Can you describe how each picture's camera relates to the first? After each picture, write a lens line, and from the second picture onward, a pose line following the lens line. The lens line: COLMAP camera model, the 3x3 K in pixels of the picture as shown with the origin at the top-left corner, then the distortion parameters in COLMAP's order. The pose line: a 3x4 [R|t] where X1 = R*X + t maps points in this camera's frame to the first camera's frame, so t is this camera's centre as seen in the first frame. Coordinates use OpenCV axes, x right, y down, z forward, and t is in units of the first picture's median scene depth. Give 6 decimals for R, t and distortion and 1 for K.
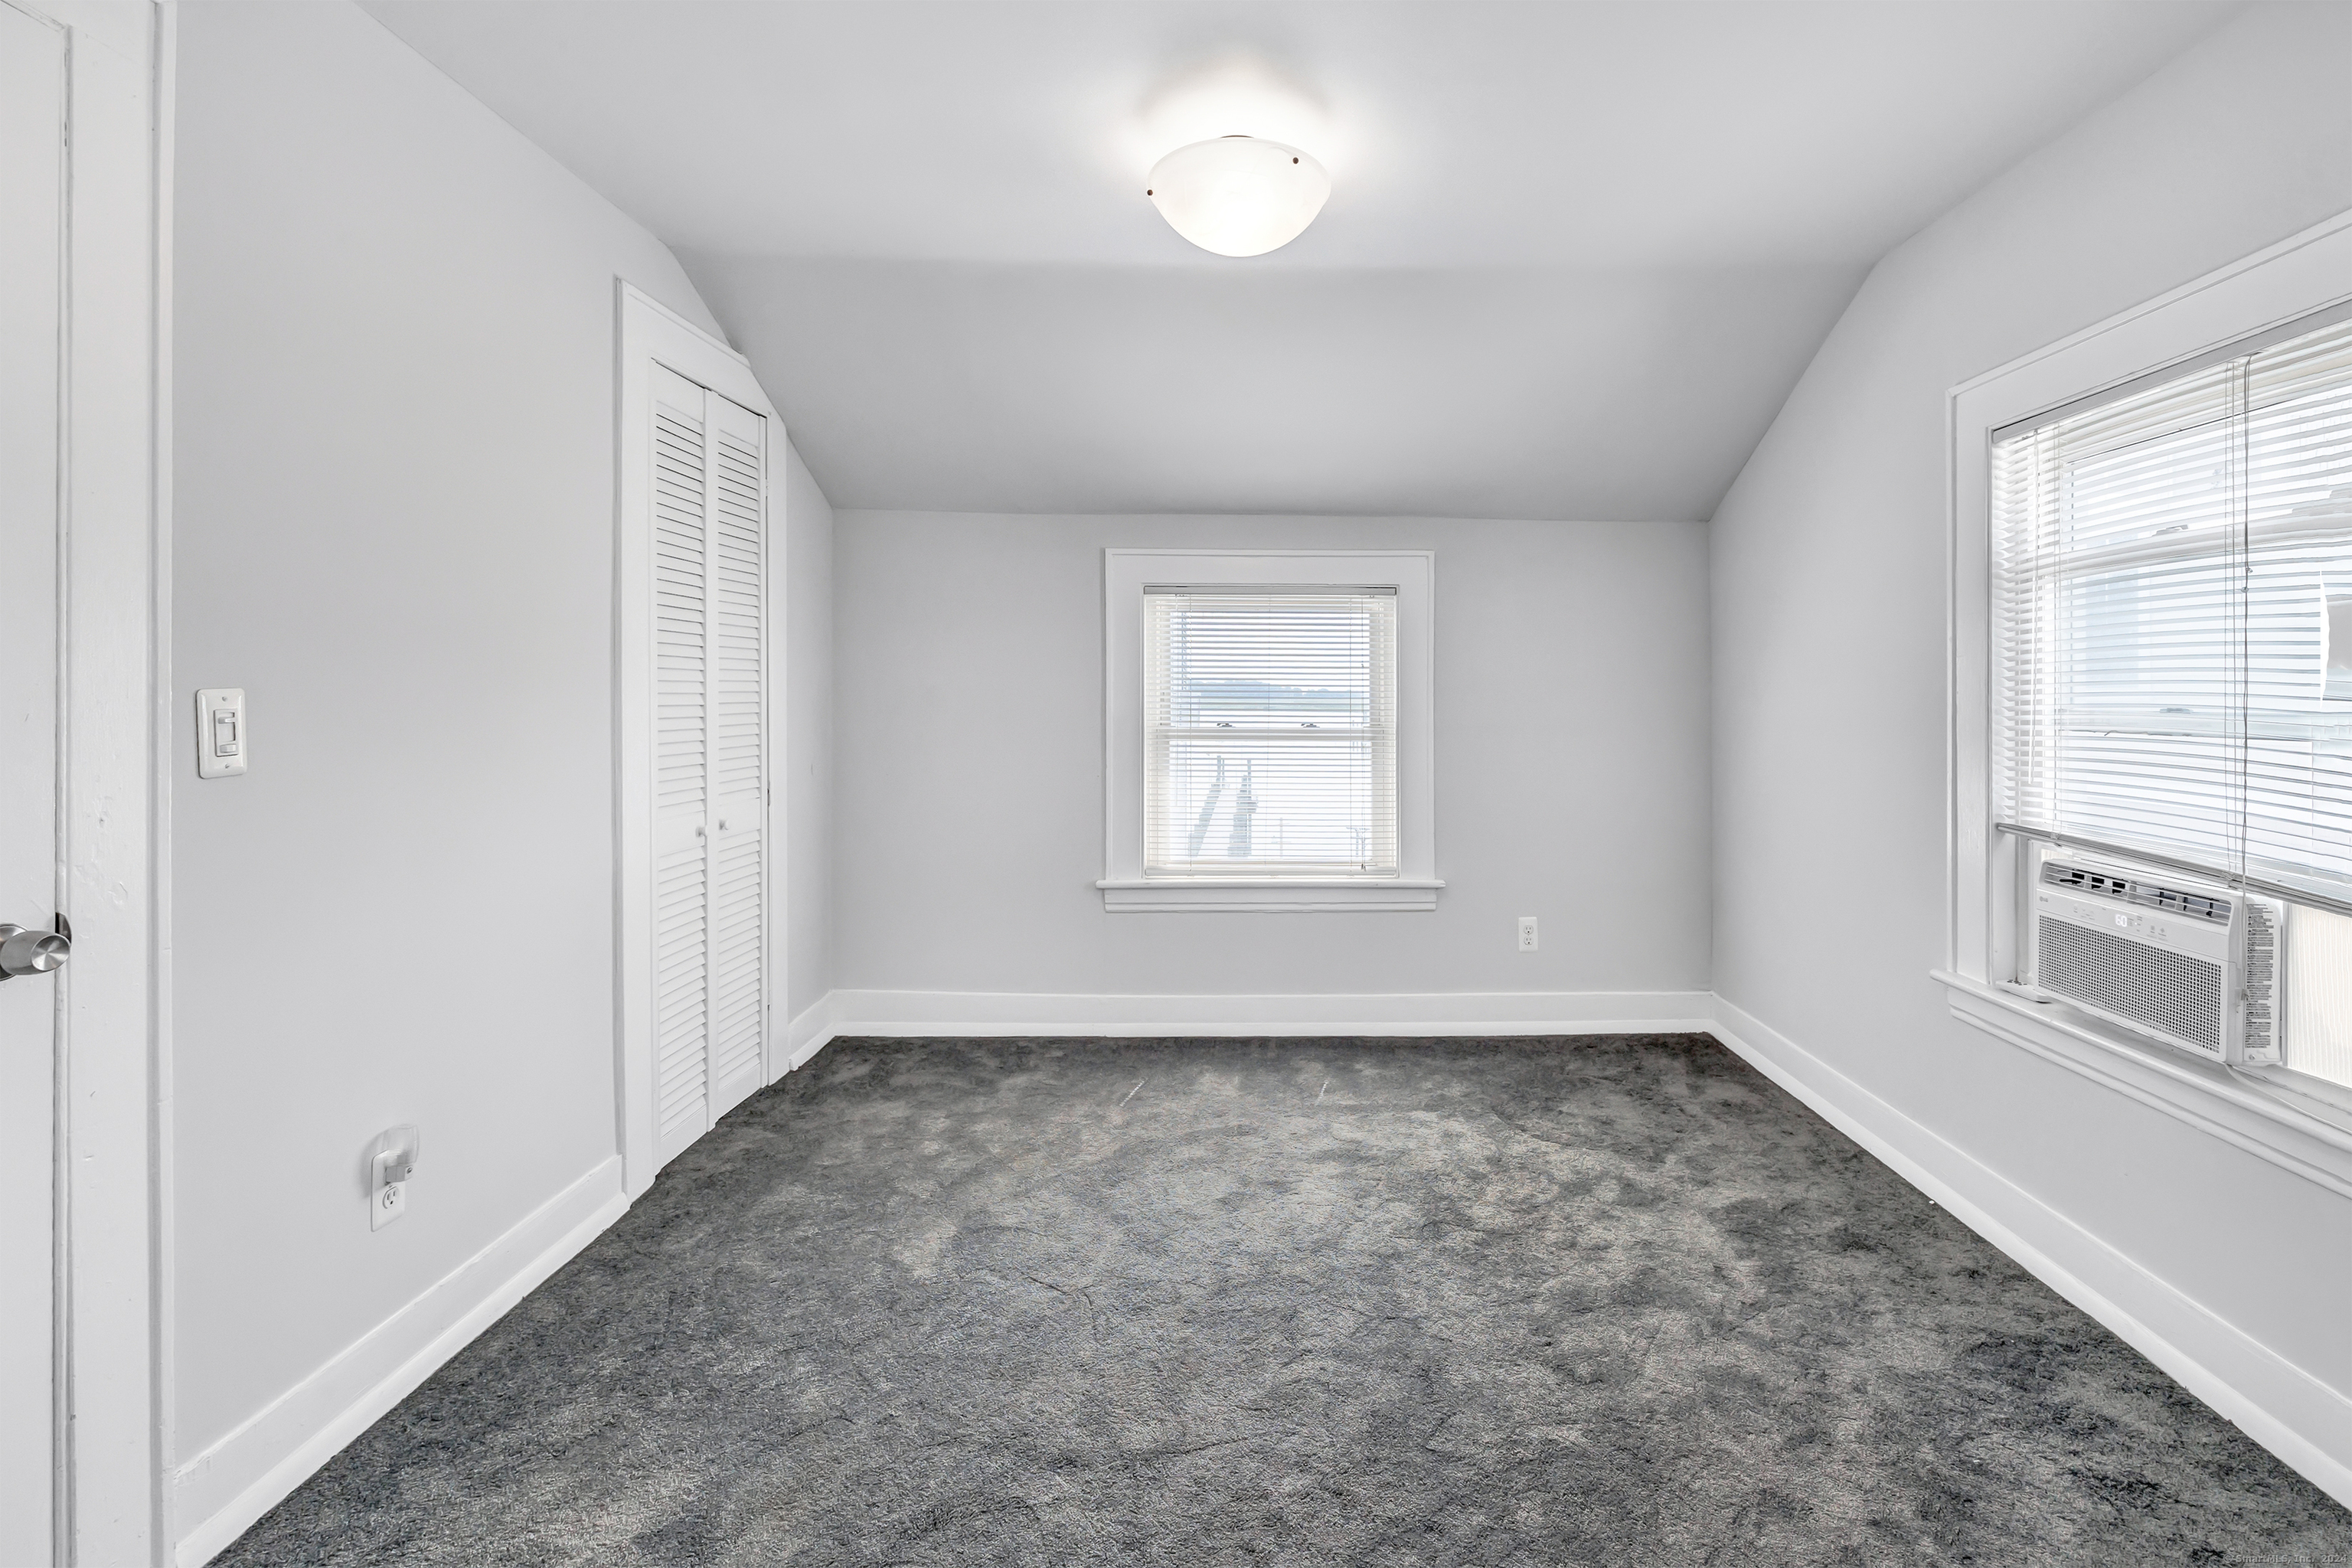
lens RADIAL K [[1084.9, 0, 1224.3], [0, 1084.9, 700.6], [0, 0, 1]] dist [-0.001082, -0.000023]
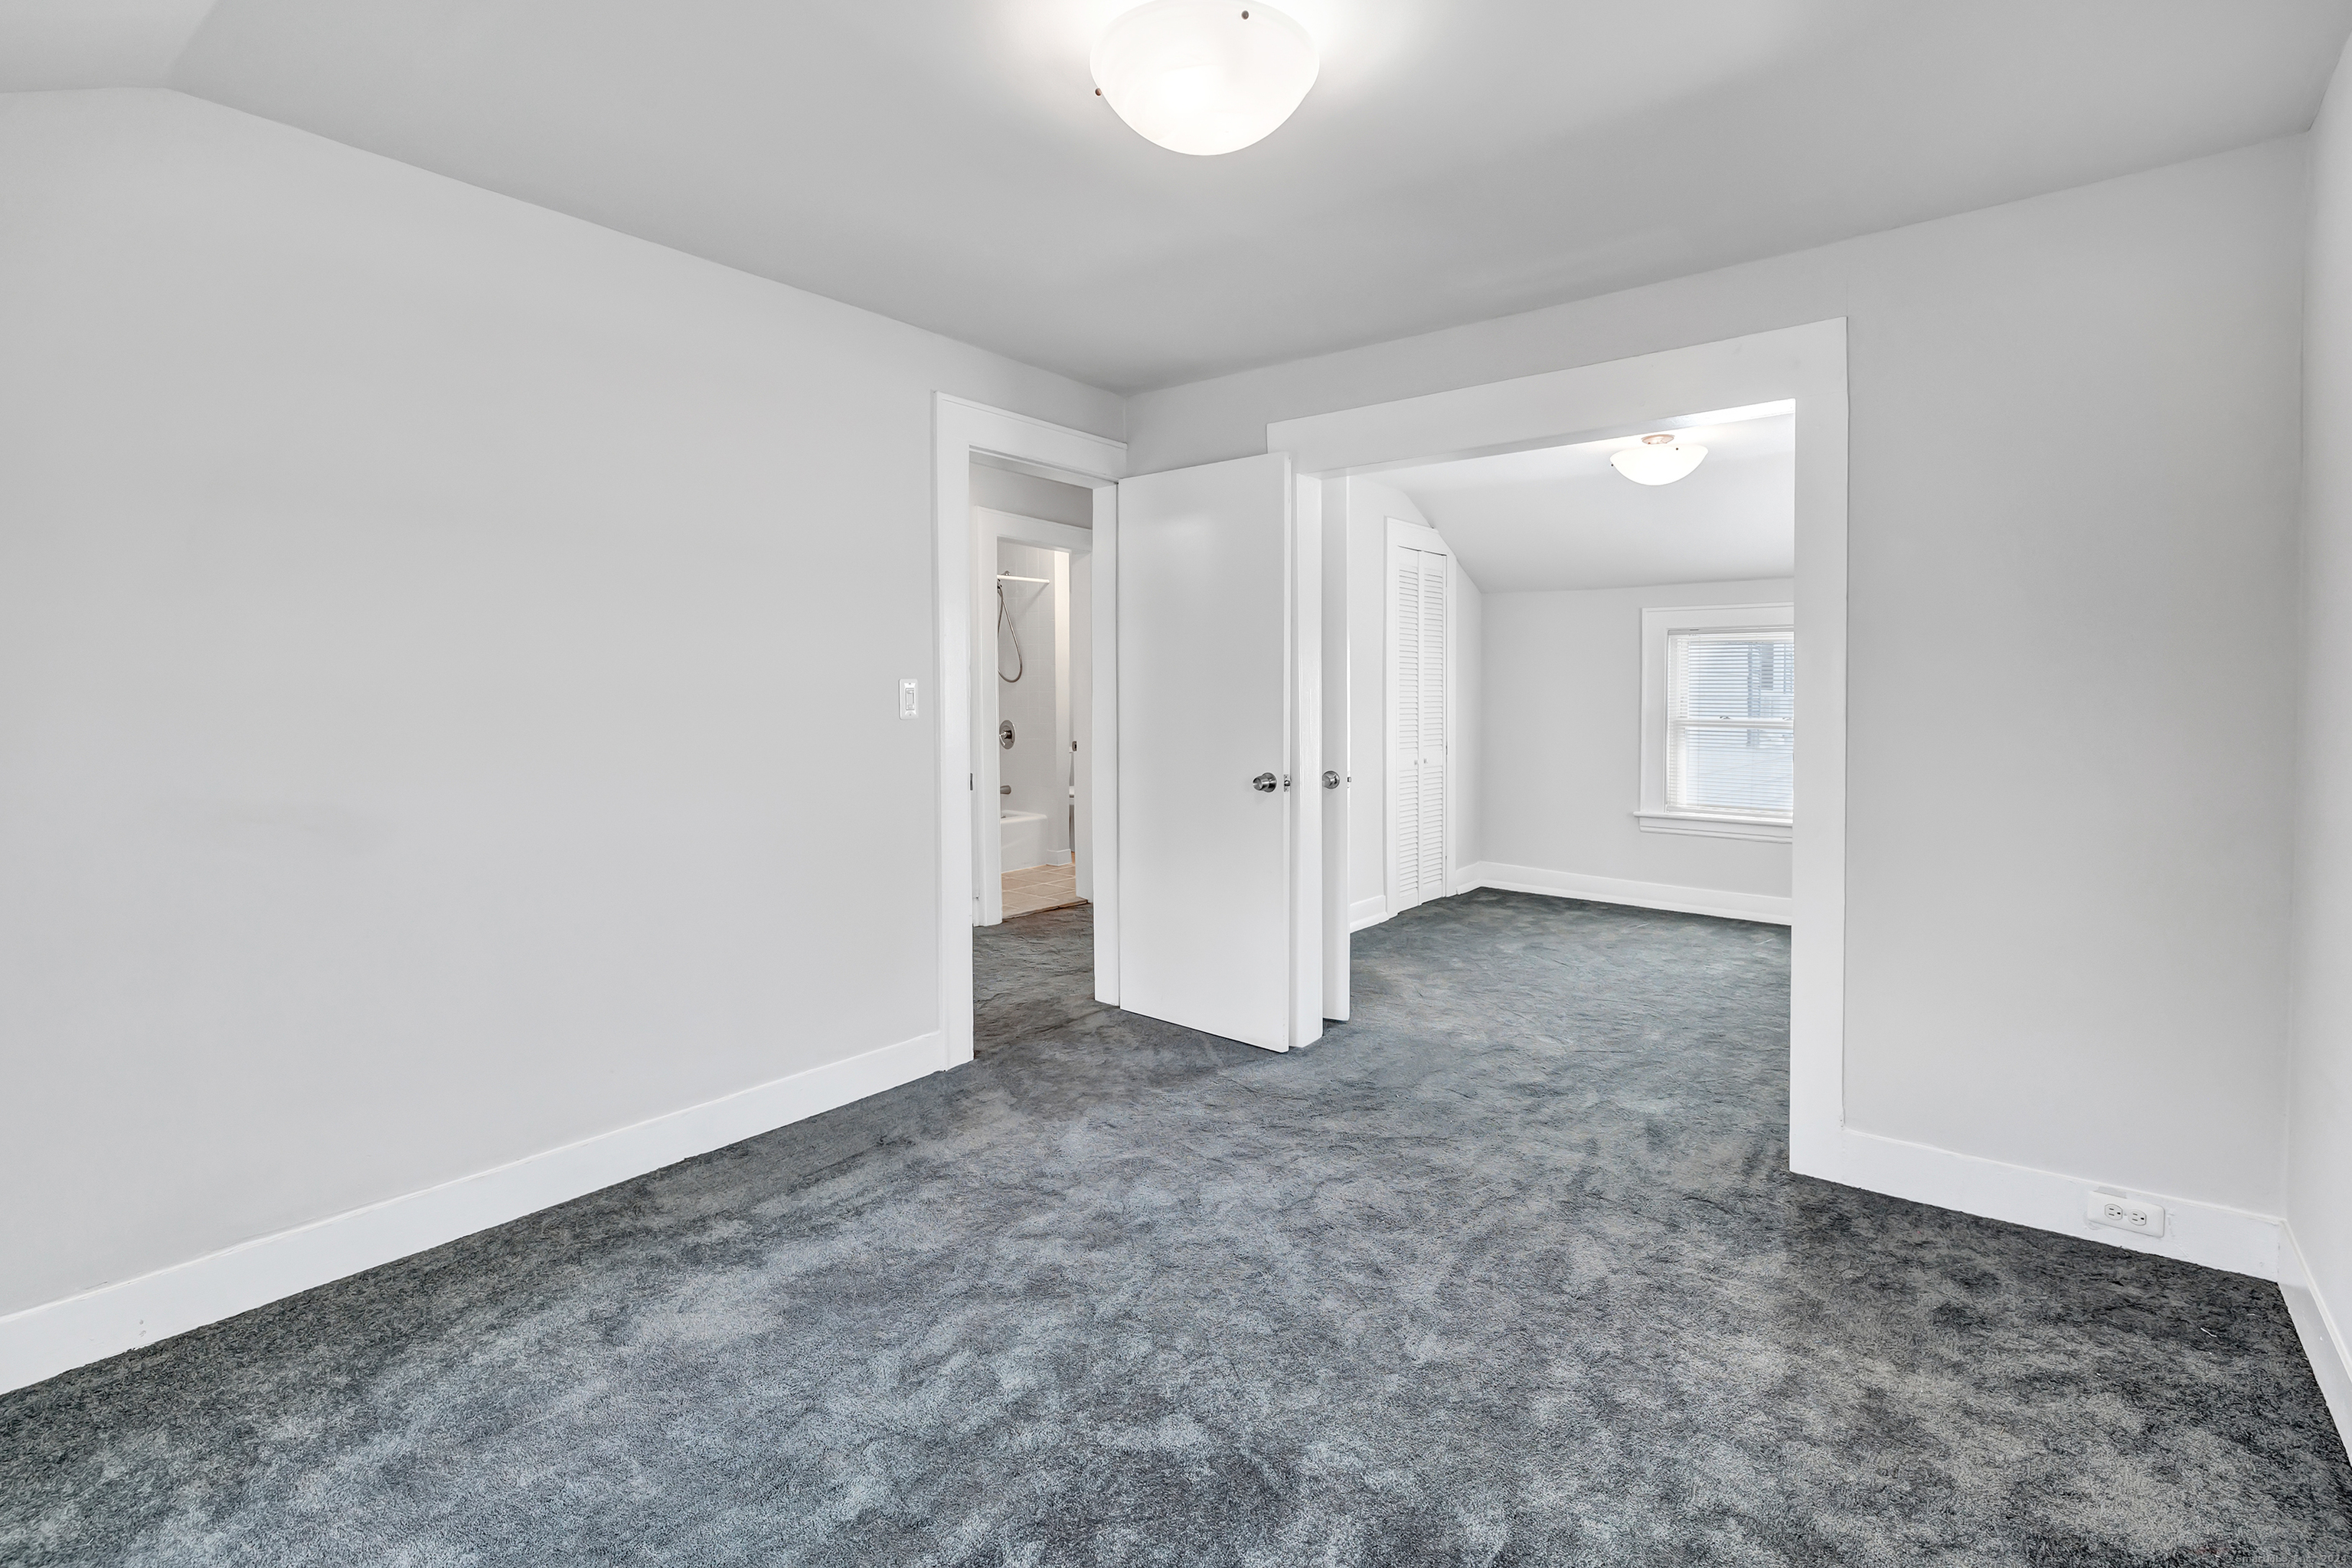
lens RADIAL K [[1084.9, 0, 1224.3], [0, 1084.9, 700.6], [0, 0, 1]] dist [-0.001082, -0.000023]
pose [[0.823323, 0.006697, -0.567533, 0.353958], [-0.004281, 0.999975, 0.005591, -0.009795], [0.567557, -0.002174, 0.823331, -0.825574]]
